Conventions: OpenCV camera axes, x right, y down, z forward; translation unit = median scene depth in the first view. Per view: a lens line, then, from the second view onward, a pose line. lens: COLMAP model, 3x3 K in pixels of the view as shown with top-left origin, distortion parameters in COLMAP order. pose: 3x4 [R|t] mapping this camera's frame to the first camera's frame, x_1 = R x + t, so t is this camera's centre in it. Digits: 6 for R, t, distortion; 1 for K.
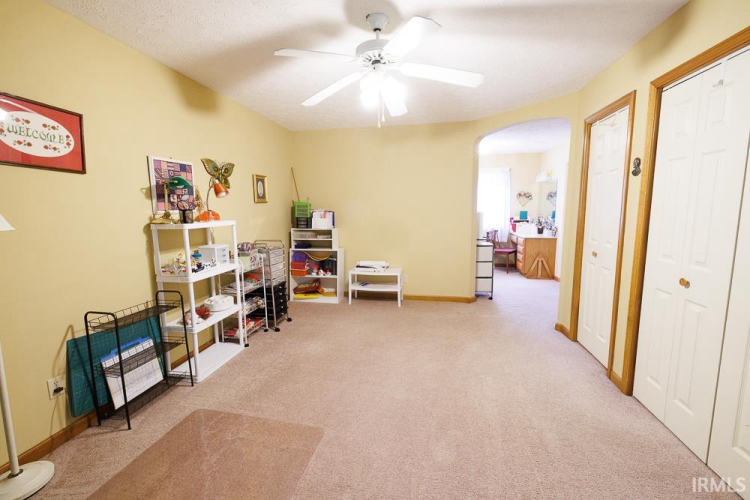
lens RADIAL K [[314.6, 0, 375.6], [0, 314.6, 248.7], [0, 0, 1]] dist [0.000123, 0.000515]
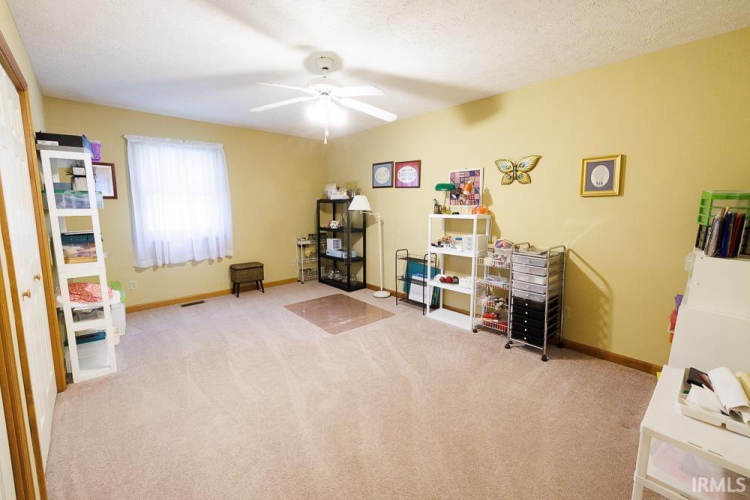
lens RADIAL K [[314.6, 0, 375.4], [0, 314.6, 244.2], [0, 0, 1]] dist [0.000123, 0.000515]
pose [[-0.601979, 0.105042, -0.791572, 0.708574], [-0.102131, 0.973040, 0.206792, -0.197048], [0.791953, 0.205329, -0.575022, 1.482403]]
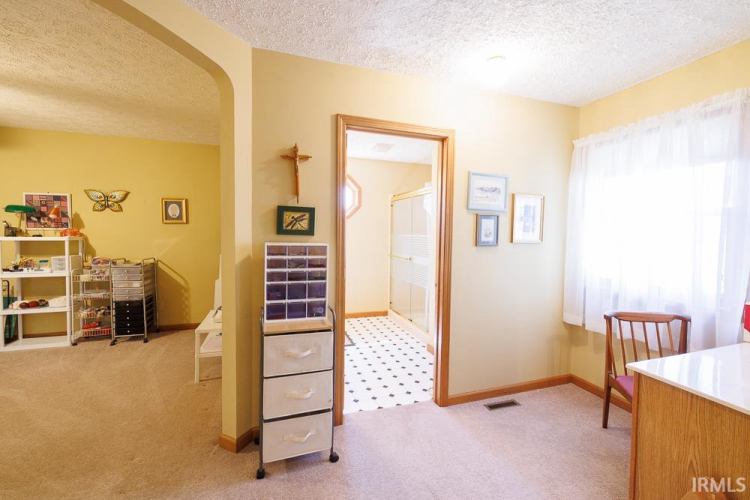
lens RADIAL K [[314.6, 0, 374.8], [0, 314.6, 244.2], [0, 0, 1]] dist [0.000123, 0.000515]
pose [[0.478754, 0.046806, -0.876700, 1.287386], [-0.132107, 0.991049, -0.019231, -0.210936], [0.867953, 0.125025, 0.480652, 1.561131]]
